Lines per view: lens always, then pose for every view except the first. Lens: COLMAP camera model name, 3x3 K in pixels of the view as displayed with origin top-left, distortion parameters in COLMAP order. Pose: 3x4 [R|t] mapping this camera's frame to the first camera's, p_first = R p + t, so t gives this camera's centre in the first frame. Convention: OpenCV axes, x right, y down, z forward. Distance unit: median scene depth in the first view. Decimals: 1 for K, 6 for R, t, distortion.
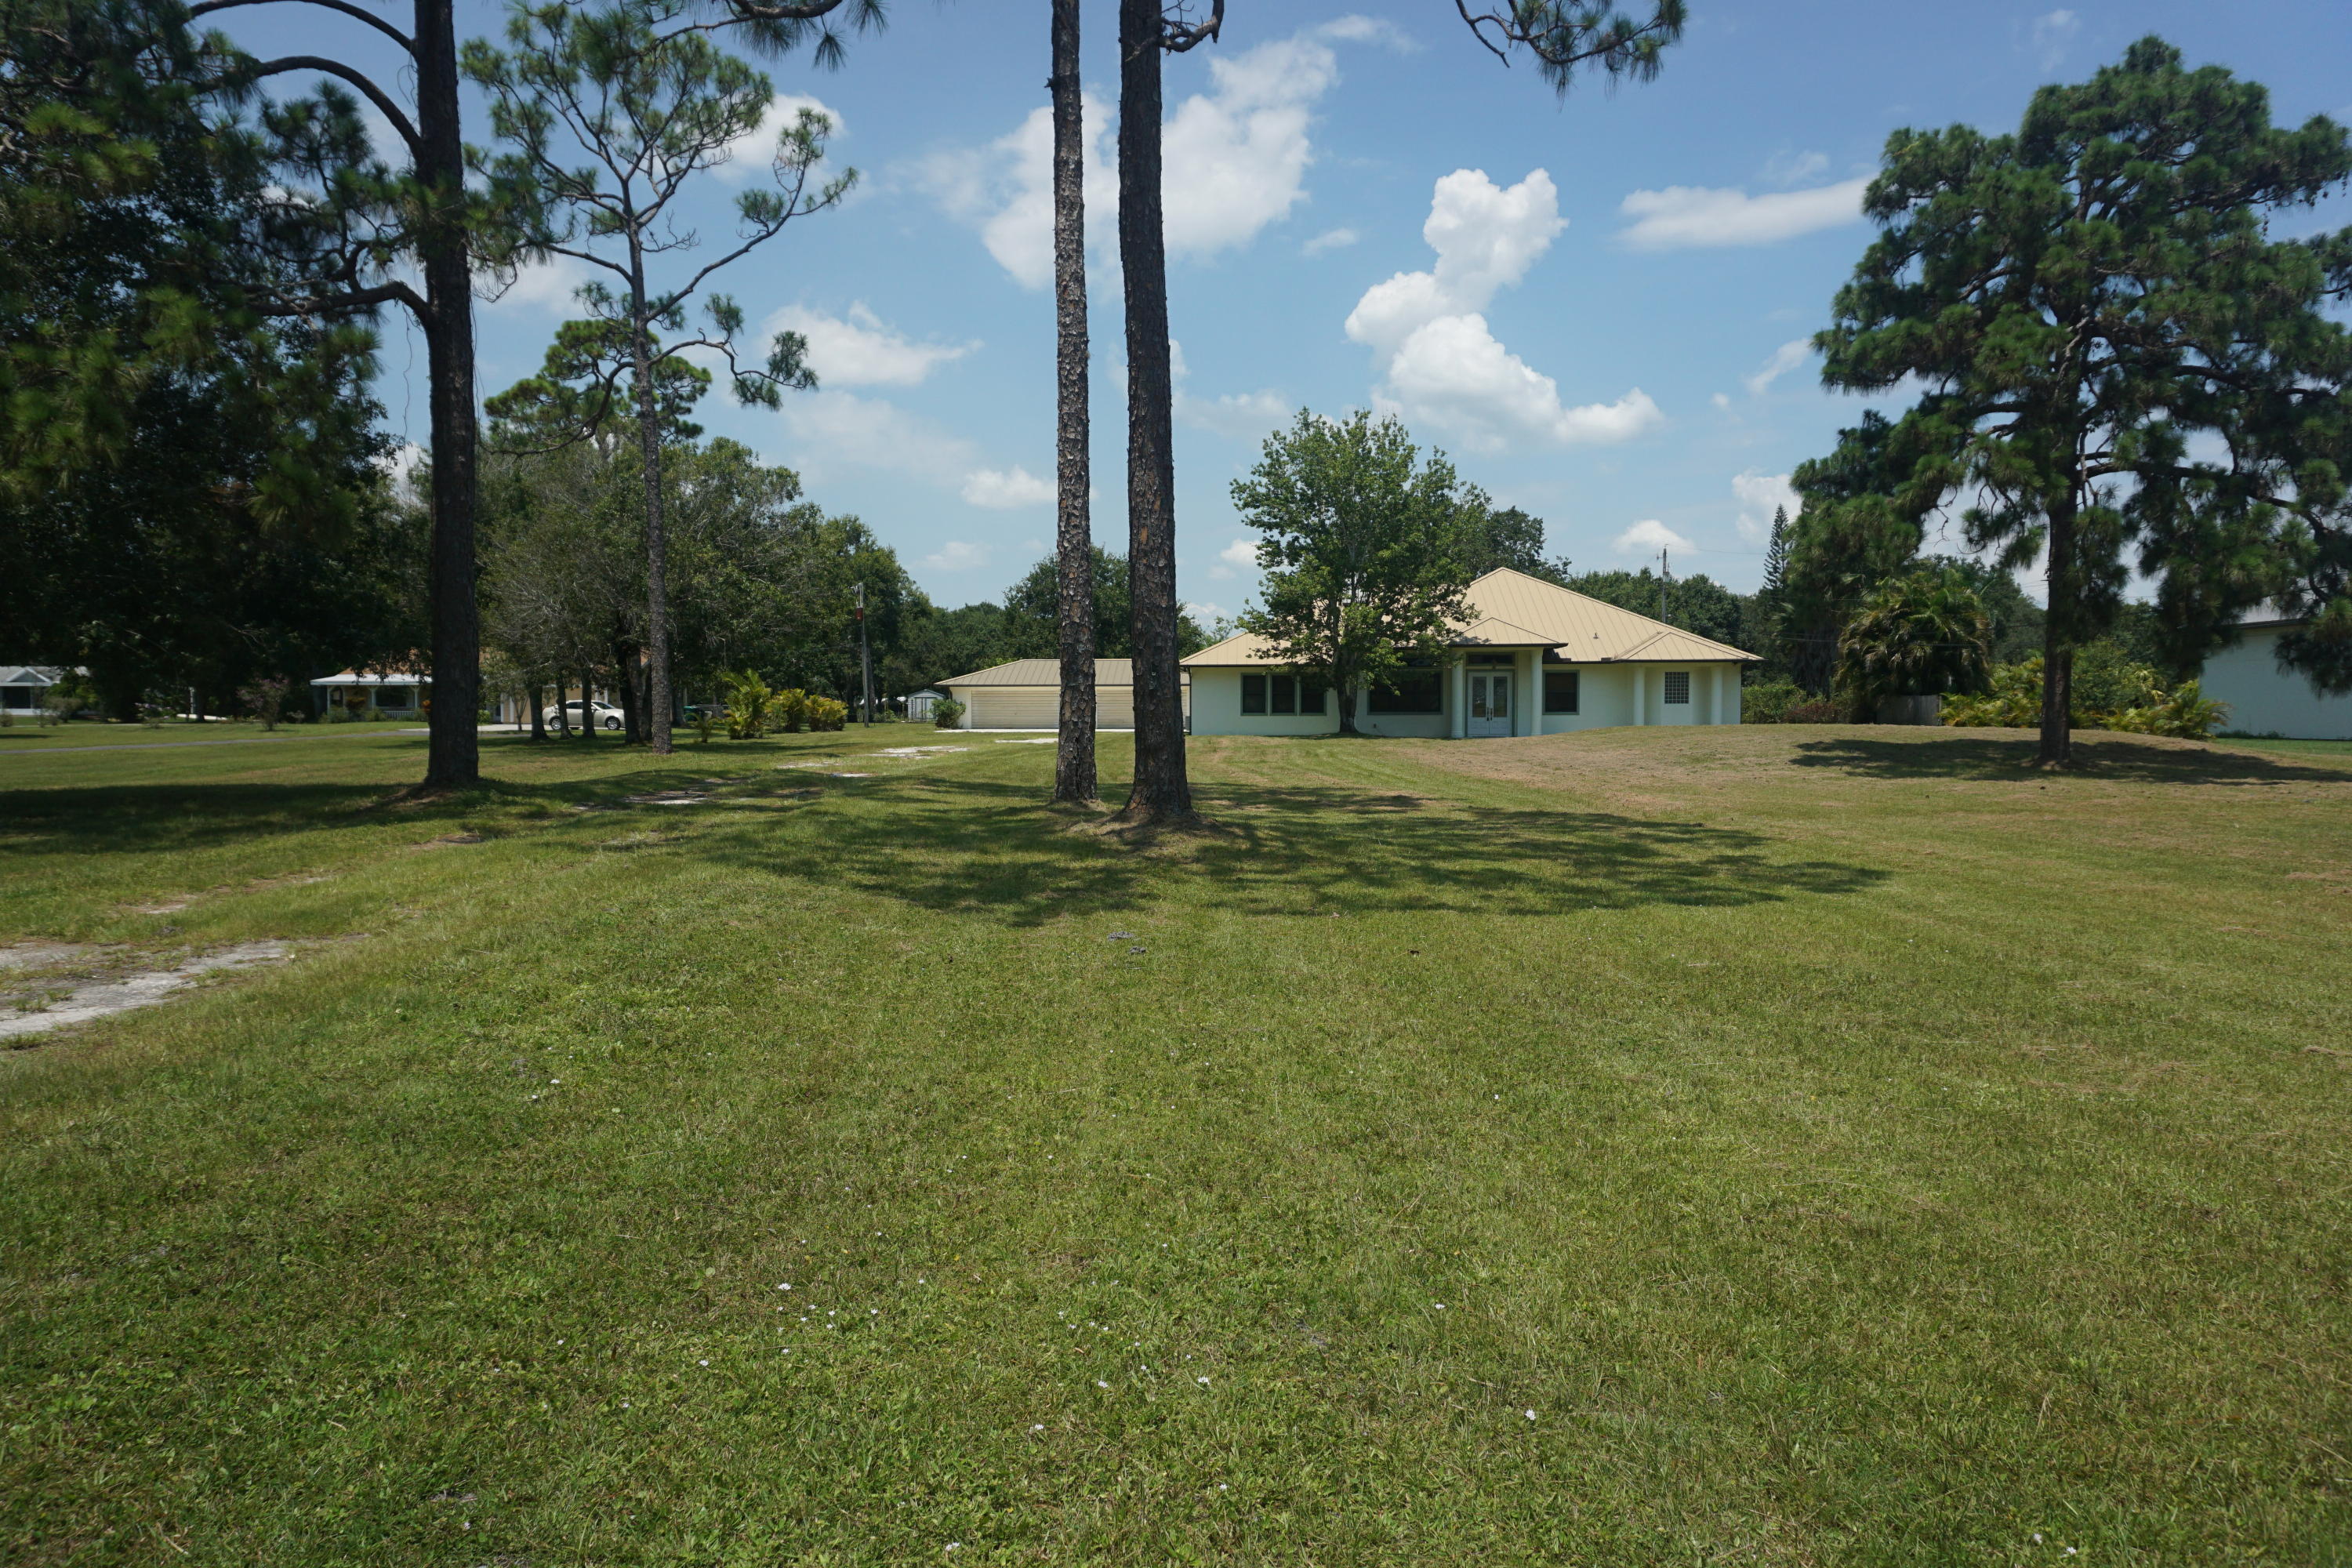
lens RADIAL K [[1603.7, 0, 1176.0], [0, 1603.7, 784.0], [0, 0, 1]] dist [-0.002463, 0.002506]
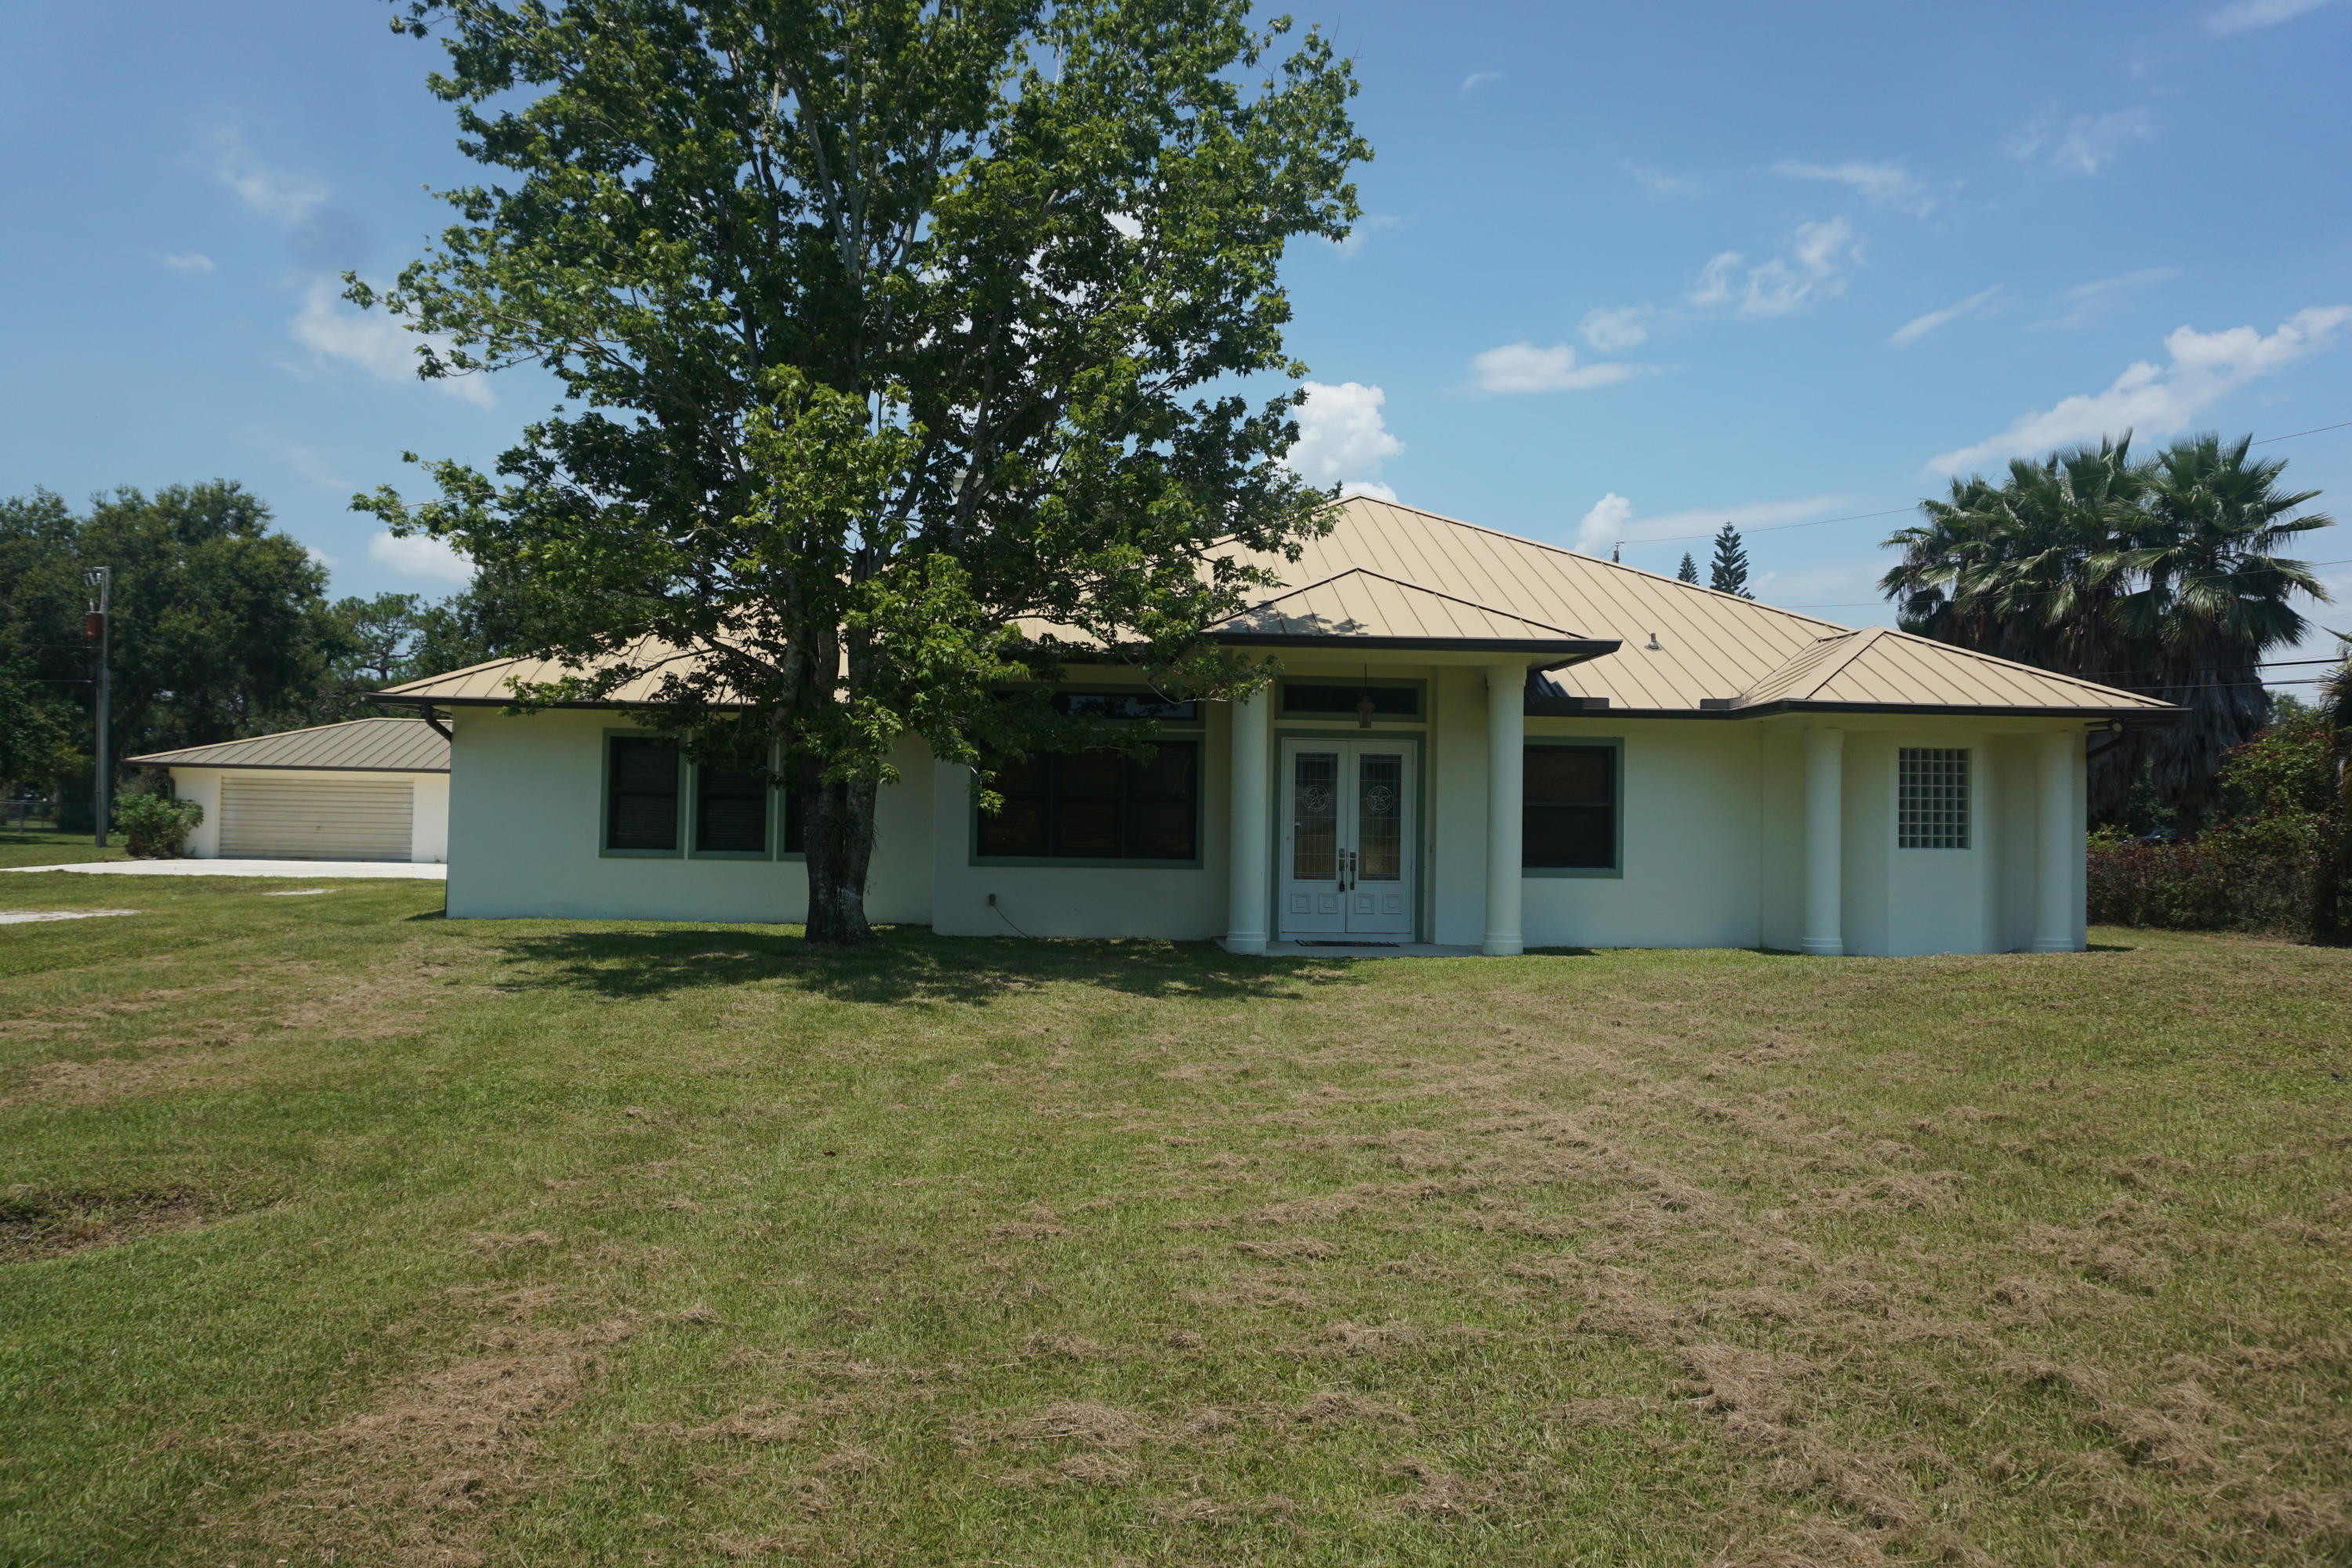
lens RADIAL K [[1603.7, 0, 1176.0], [0, 1603.7, 784.0], [0, 0, 1]] dist [-0.002463, 0.002506]
pose [[0.991094, 0.023539, 0.131065, 0.121545], [-0.014415, 0.997433, -0.070133, -0.038367], [-0.132380, 0.067620, 0.988890, 0.698327]]
